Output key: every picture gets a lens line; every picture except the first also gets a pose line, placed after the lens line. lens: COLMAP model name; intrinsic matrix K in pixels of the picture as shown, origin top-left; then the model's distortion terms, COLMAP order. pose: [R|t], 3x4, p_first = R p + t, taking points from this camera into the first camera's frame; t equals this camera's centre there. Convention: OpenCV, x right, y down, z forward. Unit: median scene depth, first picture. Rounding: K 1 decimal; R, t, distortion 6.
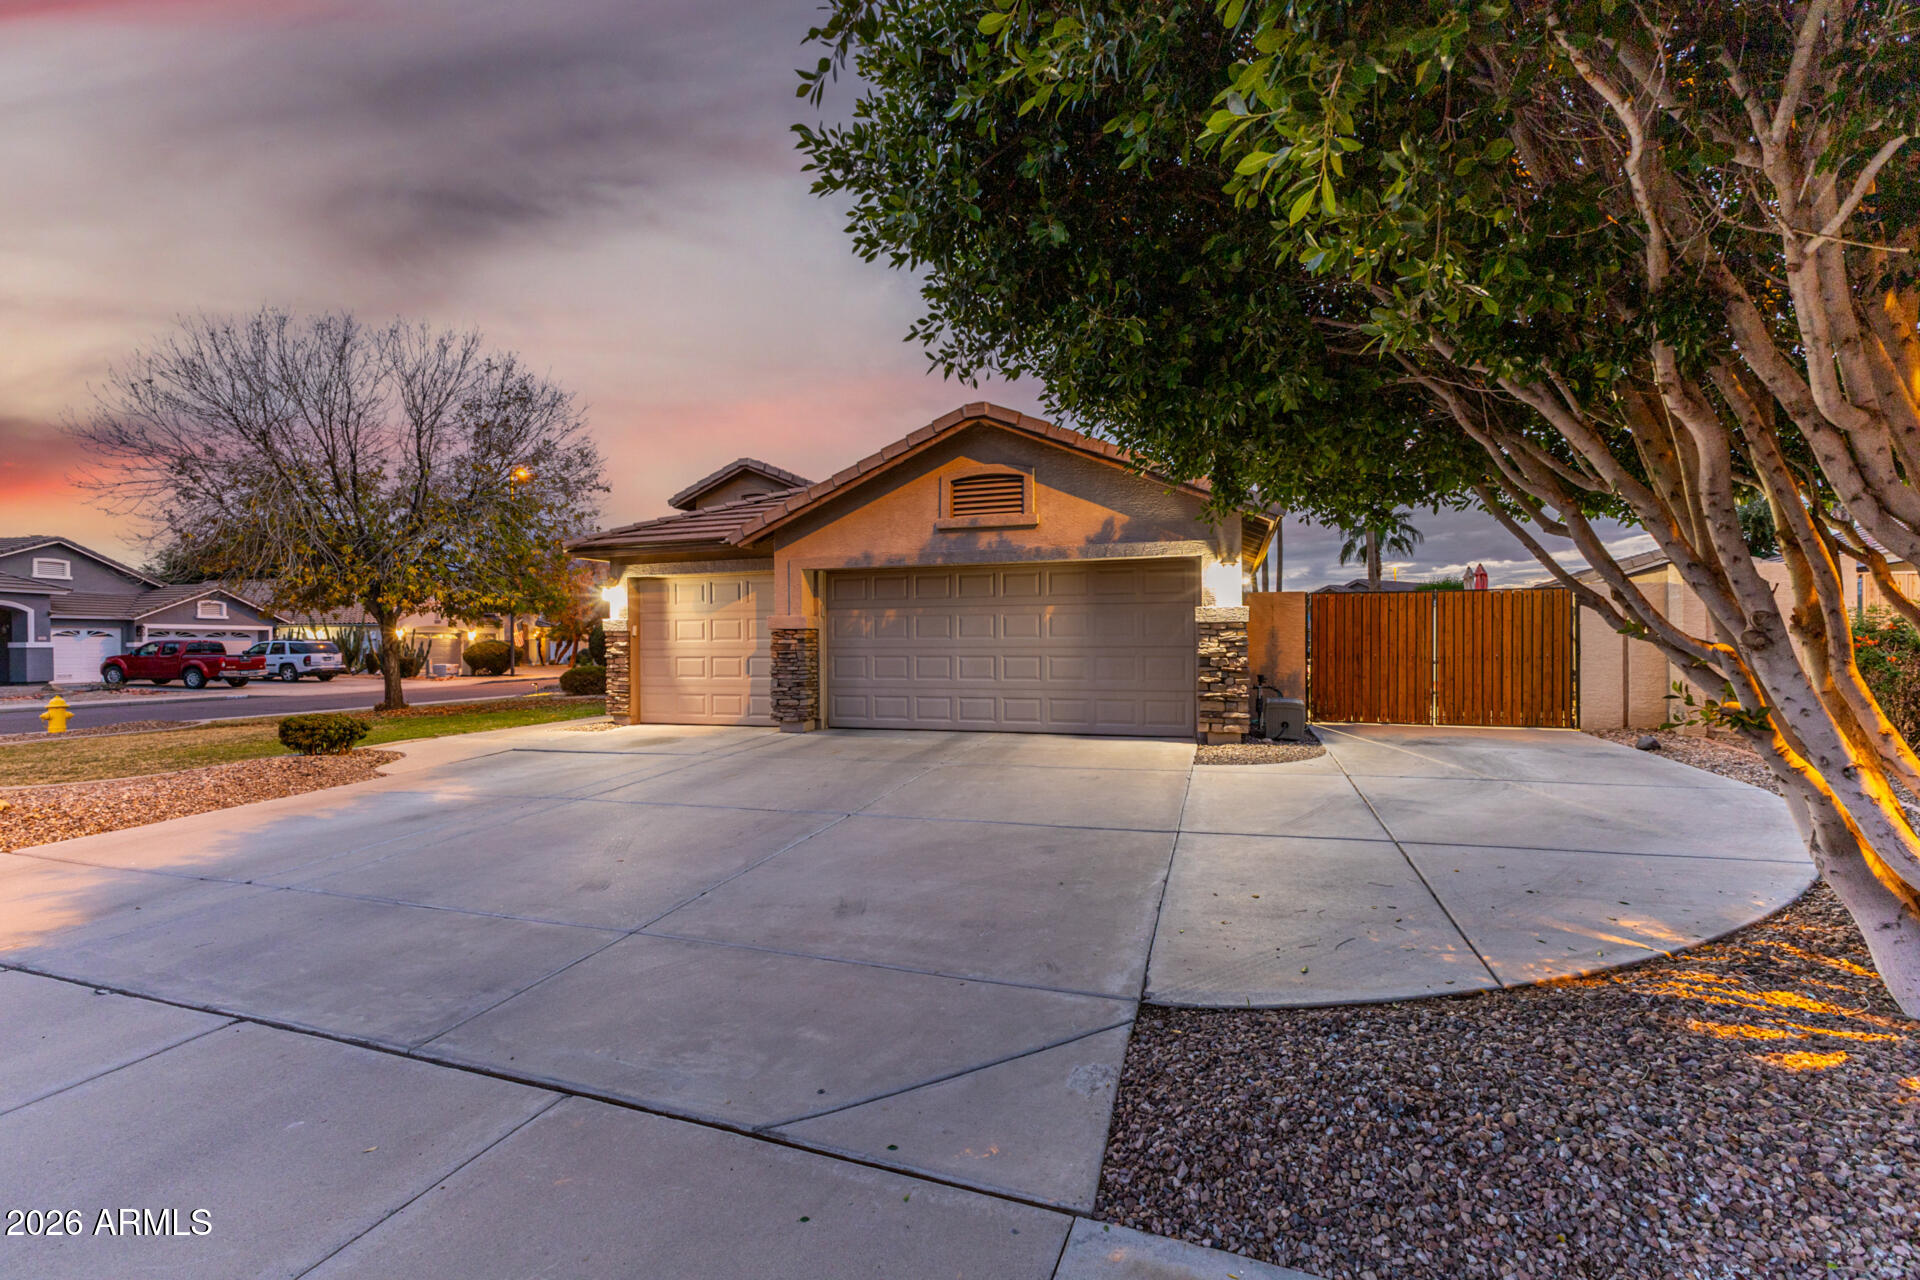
lens RADIAL K [[844.5, 0, 968.0], [0, 844.5, 658.5], [0, 0, 1]] dist [0.005670, -0.001968]
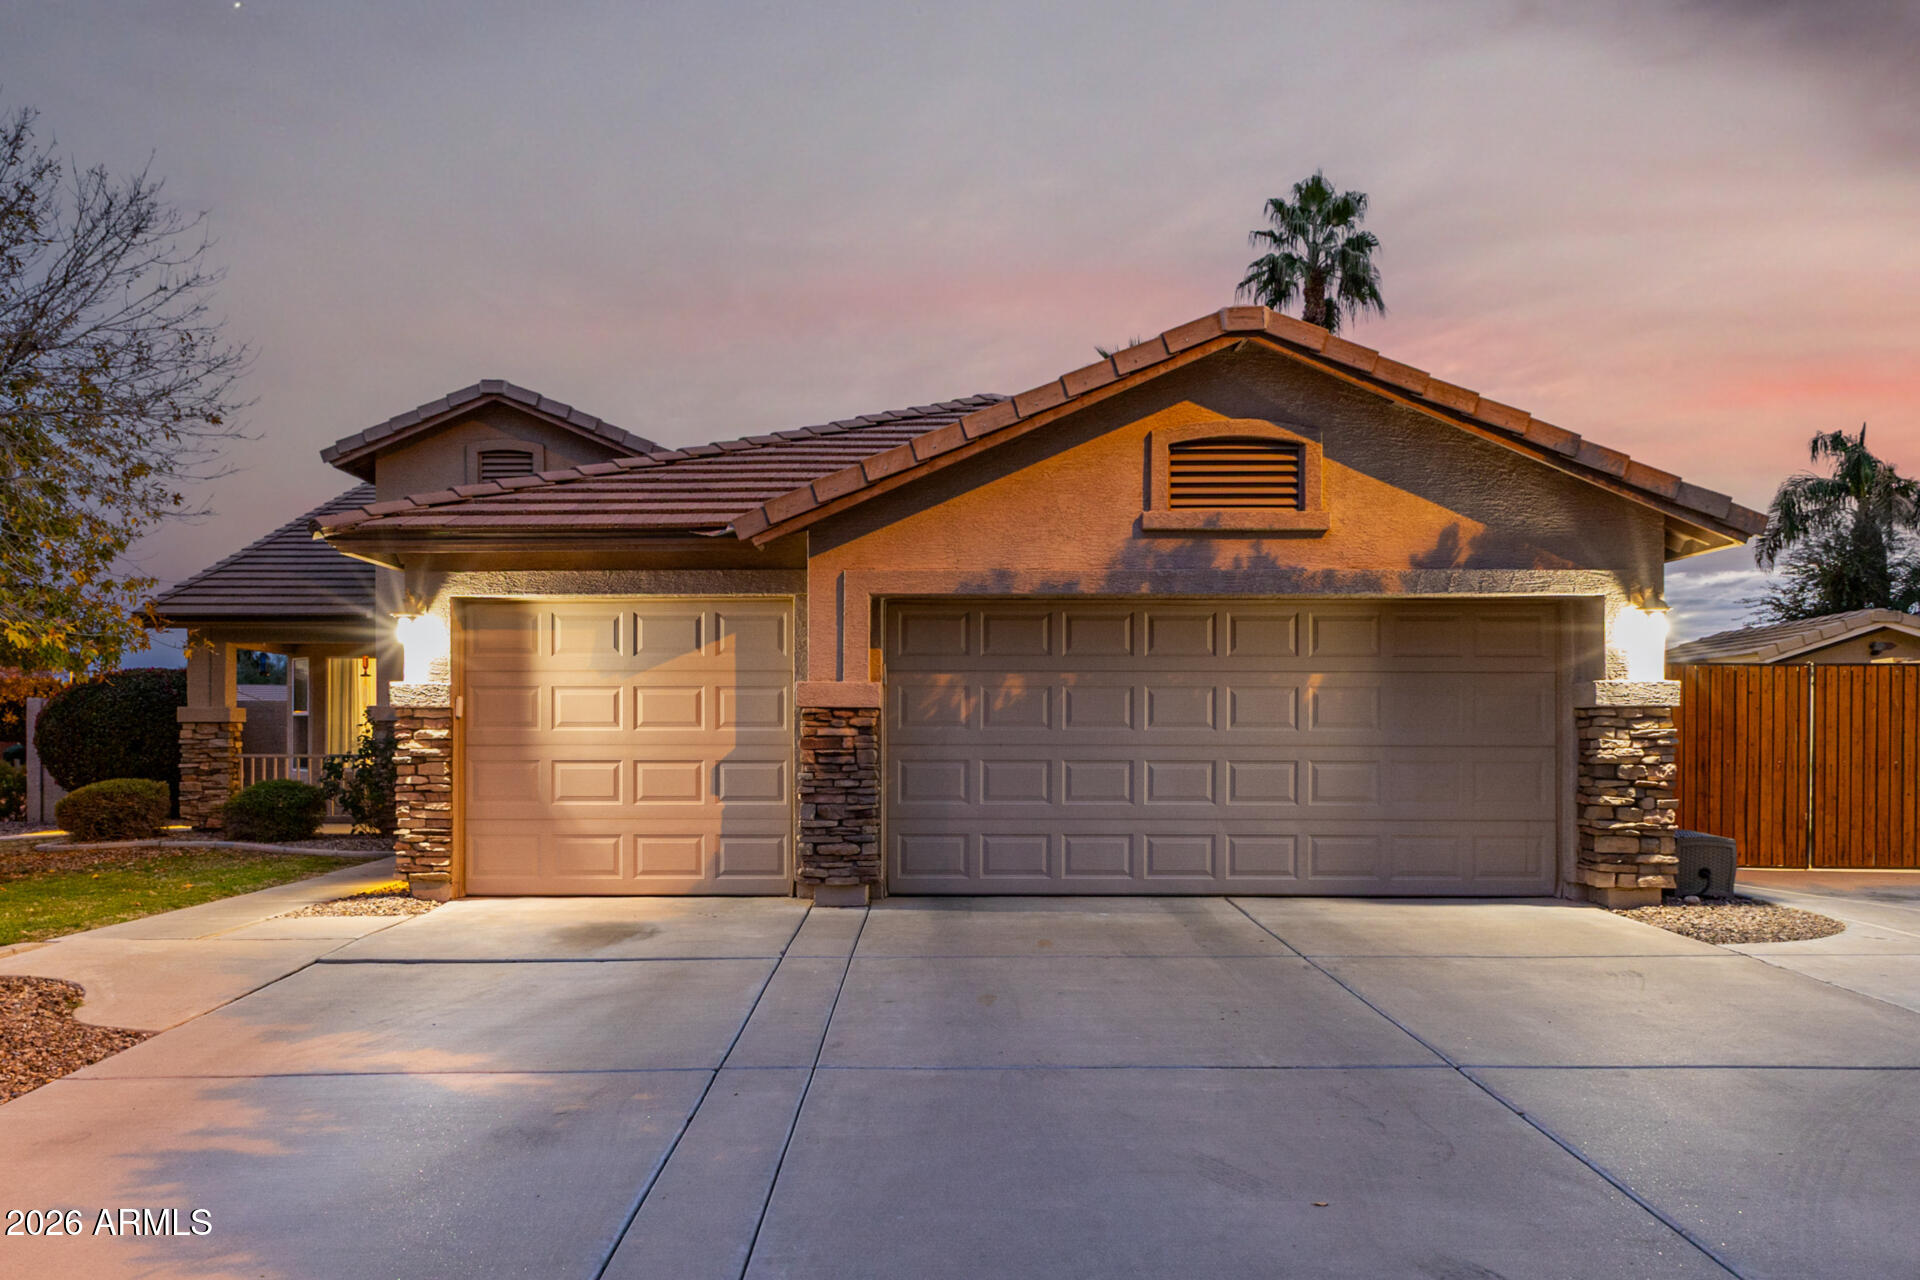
lens RADIAL K [[1385.3, 0, 928.0], [0, 1385.3, 752.2], [0, 0, 1]] dist [-0.001972, 0.021947]
pose [[0.957466, 0.004525, 0.288512, -0.588590], [-0.002242, 0.999964, -0.008243, -0.000951], [-0.288539, 0.007246, 0.957441, 0.243489]]
